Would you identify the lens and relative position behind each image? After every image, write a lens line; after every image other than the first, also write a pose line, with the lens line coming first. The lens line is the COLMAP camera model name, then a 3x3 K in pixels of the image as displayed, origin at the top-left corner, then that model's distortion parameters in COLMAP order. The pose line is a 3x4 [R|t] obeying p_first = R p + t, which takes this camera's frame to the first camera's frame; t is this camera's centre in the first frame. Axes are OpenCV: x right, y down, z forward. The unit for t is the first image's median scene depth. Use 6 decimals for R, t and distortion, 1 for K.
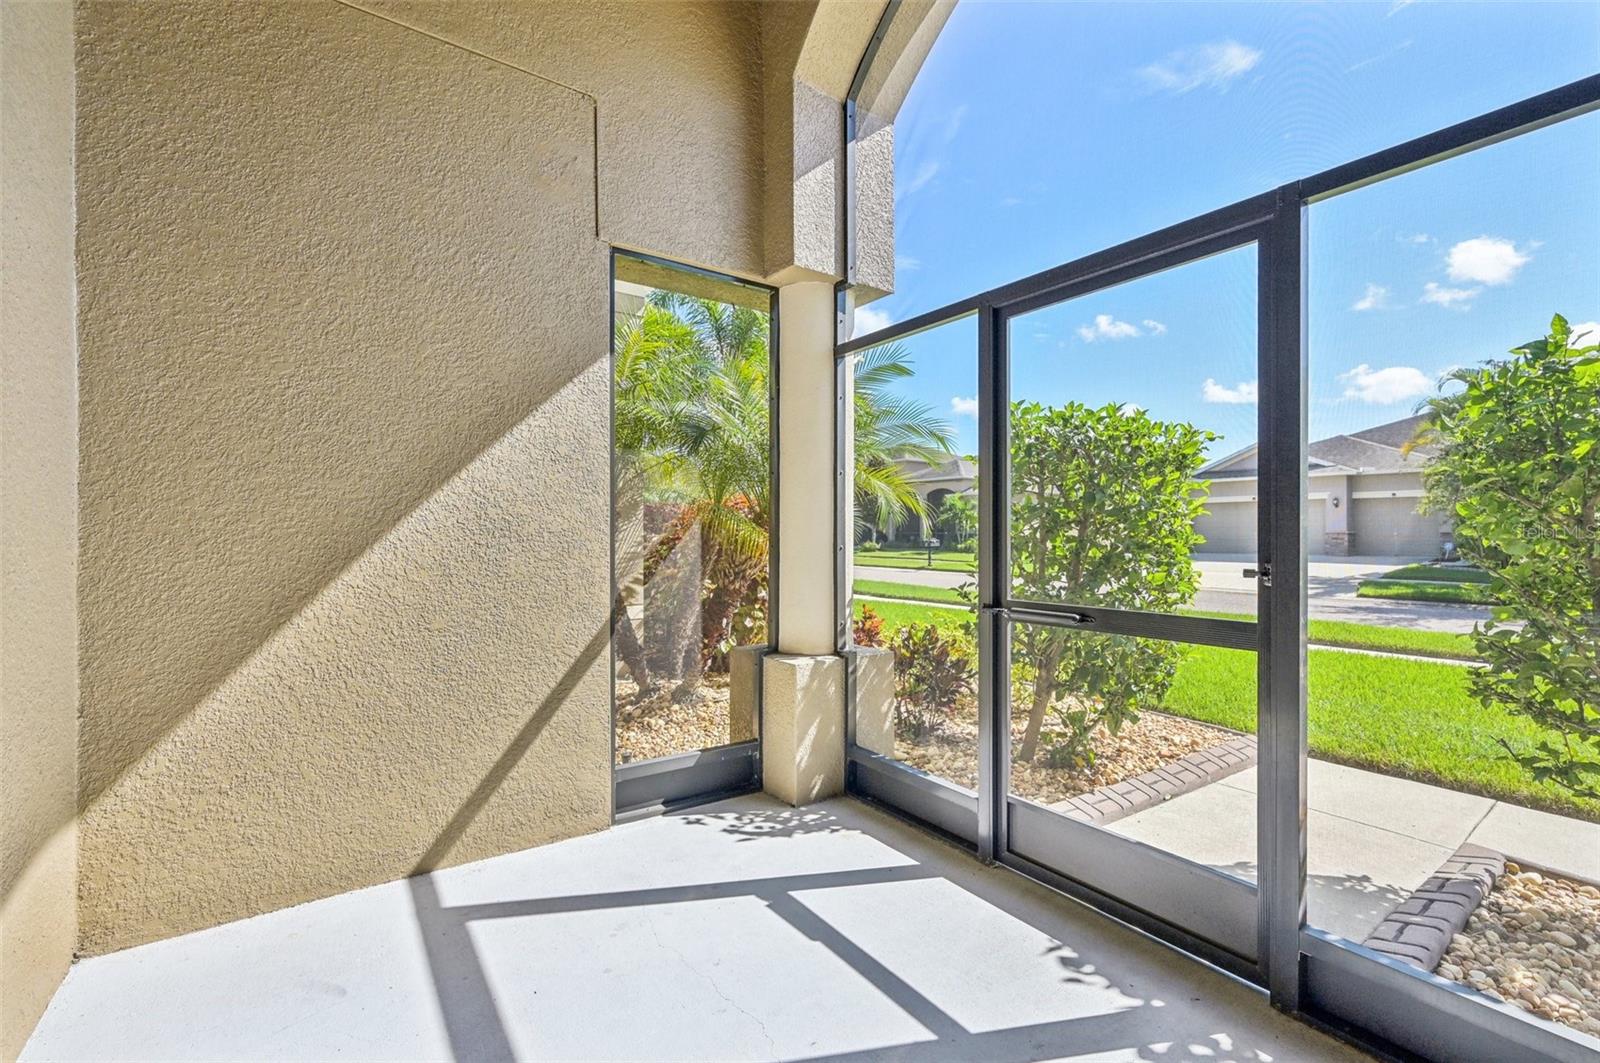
lens RADIAL K [[680.6, 0, 799.7], [0, 680.6, 533.4], [0, 0, 1]] dist [0.002152, 0.000060]
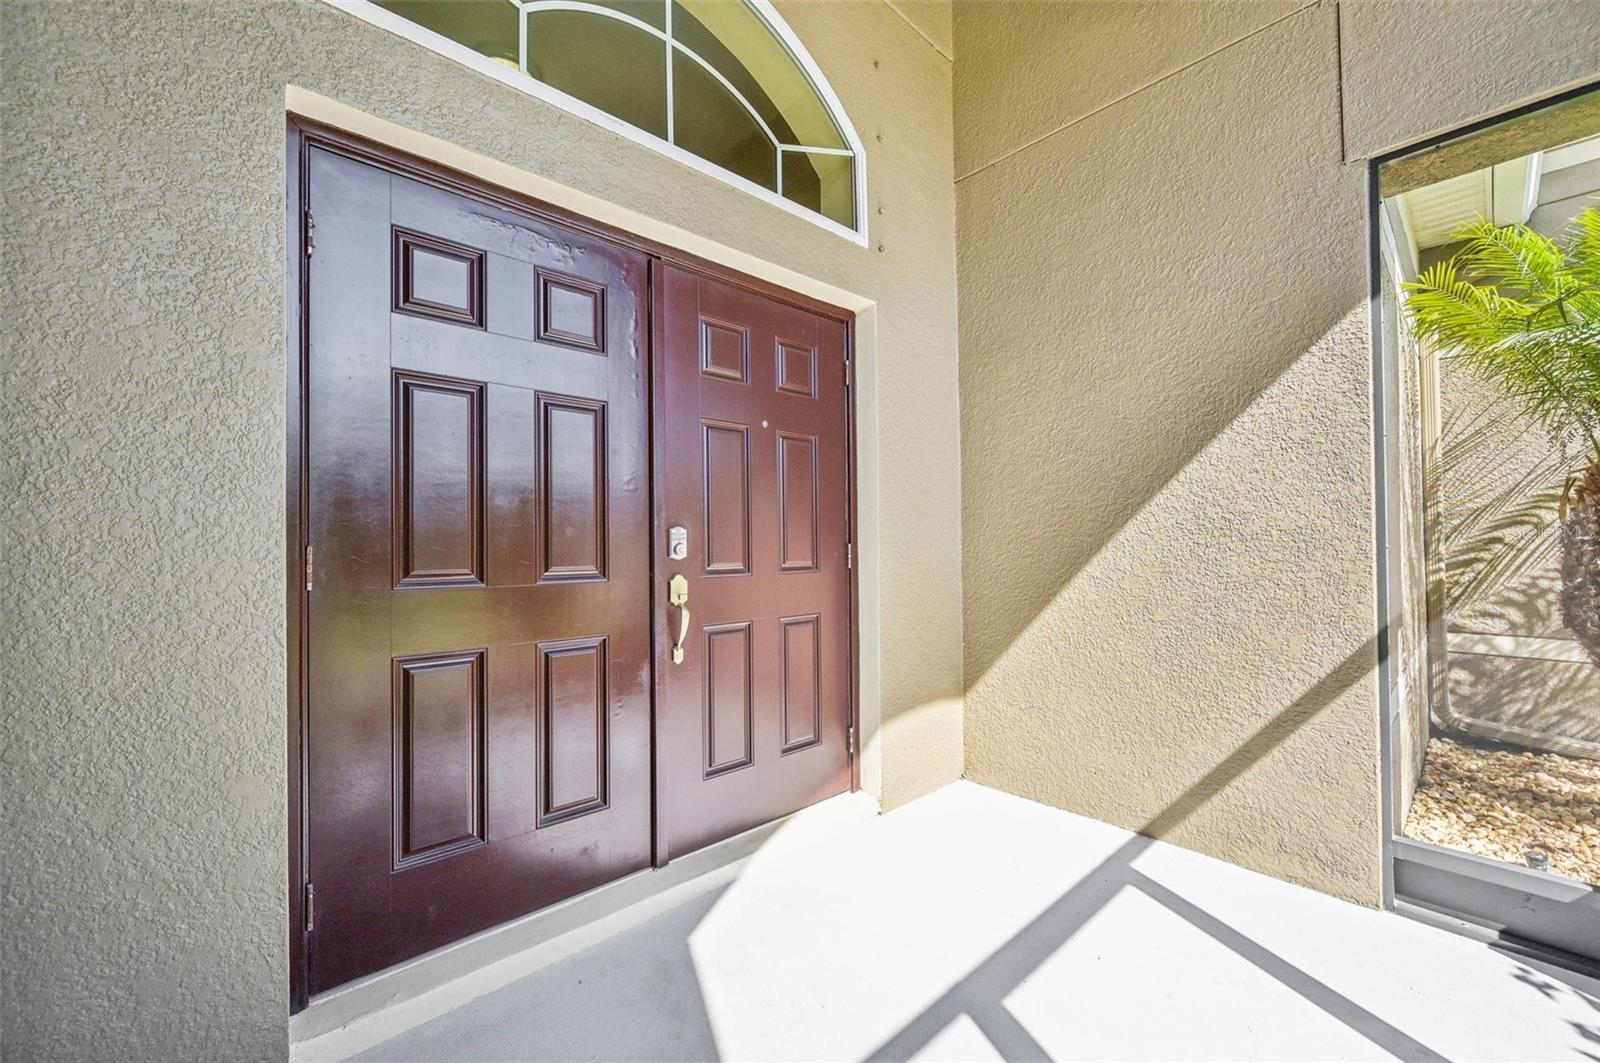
lens RADIAL K [[640.4, 0, 800.4], [0, 640.4, 536.4], [0, 0, 1]] dist [0.002727, 0.001201]
pose [[0.125178, -0.011135, -0.992072, 0.400097], [0.015066, 0.999843, -0.009321, 0.005164], [0.992020, -0.013780, 0.125326, 0.283970]]
